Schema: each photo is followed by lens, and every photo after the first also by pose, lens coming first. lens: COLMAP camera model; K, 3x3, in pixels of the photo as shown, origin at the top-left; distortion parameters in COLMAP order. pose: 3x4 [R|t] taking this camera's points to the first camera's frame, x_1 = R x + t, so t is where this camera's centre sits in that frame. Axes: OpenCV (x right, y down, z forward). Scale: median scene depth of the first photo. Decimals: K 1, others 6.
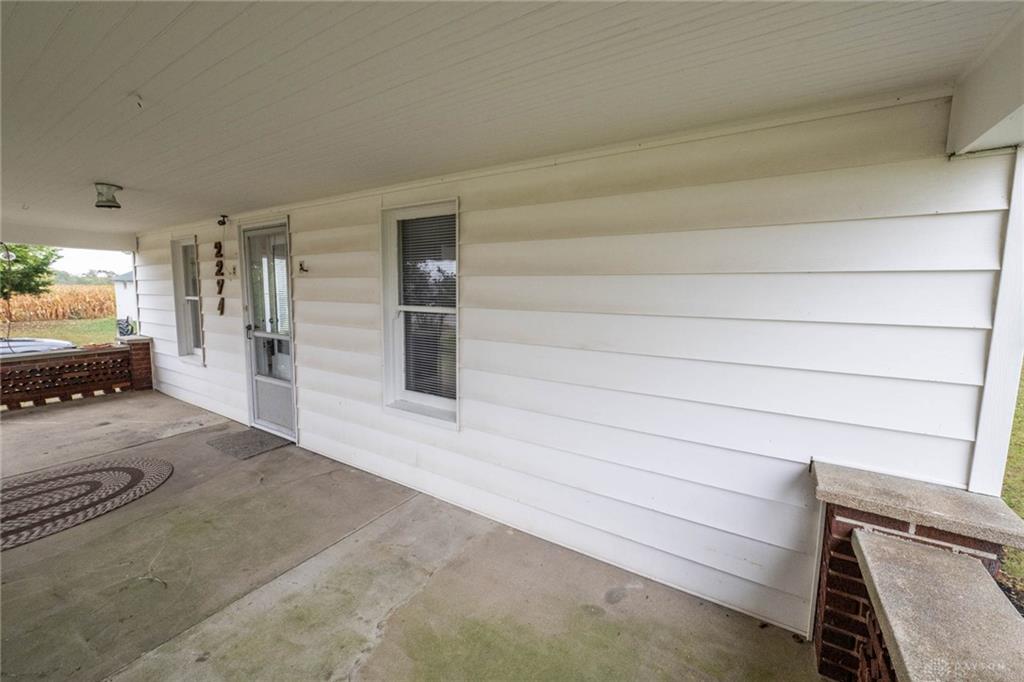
lens RADIAL K [[400.8, 0, 510.4], [0, 400.8, 338.0], [0, 0, 1]] dist [-0.001240, -0.000424]
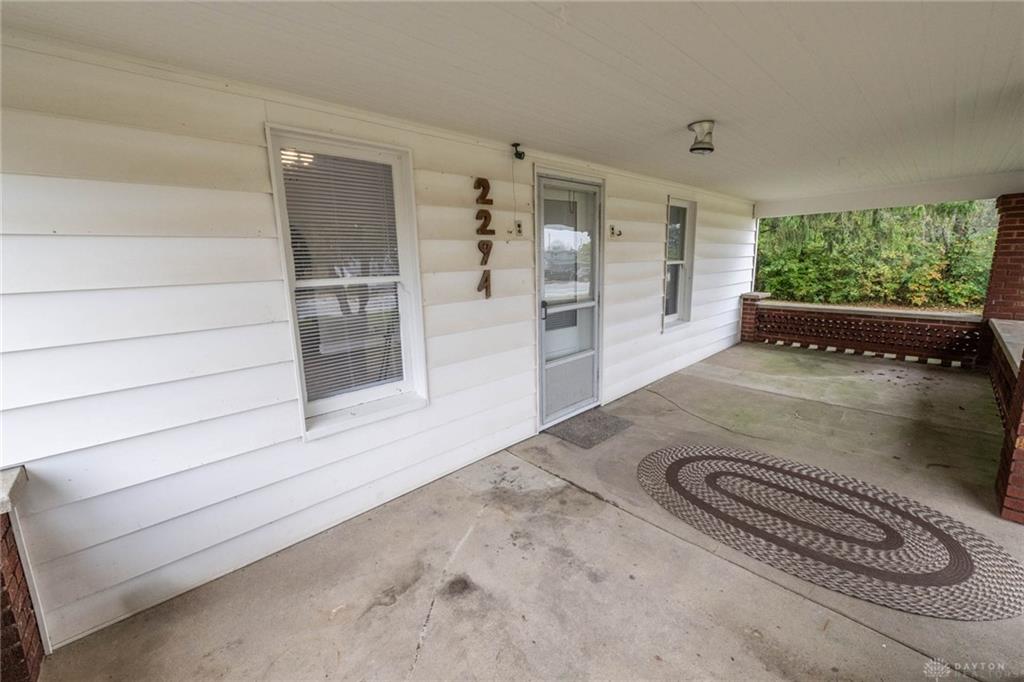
lens RADIAL K [[400.8, 0, 510.4], [0, 400.8, 338.0], [0, 0, 1]] dist [-0.001240, -0.000424]
pose [[0.252692, -0.209085, 0.944685, -1.629359], [0.141496, 0.973860, 0.177694, -0.127023], [-0.957144, 0.088767, 0.275672, 0.981916]]
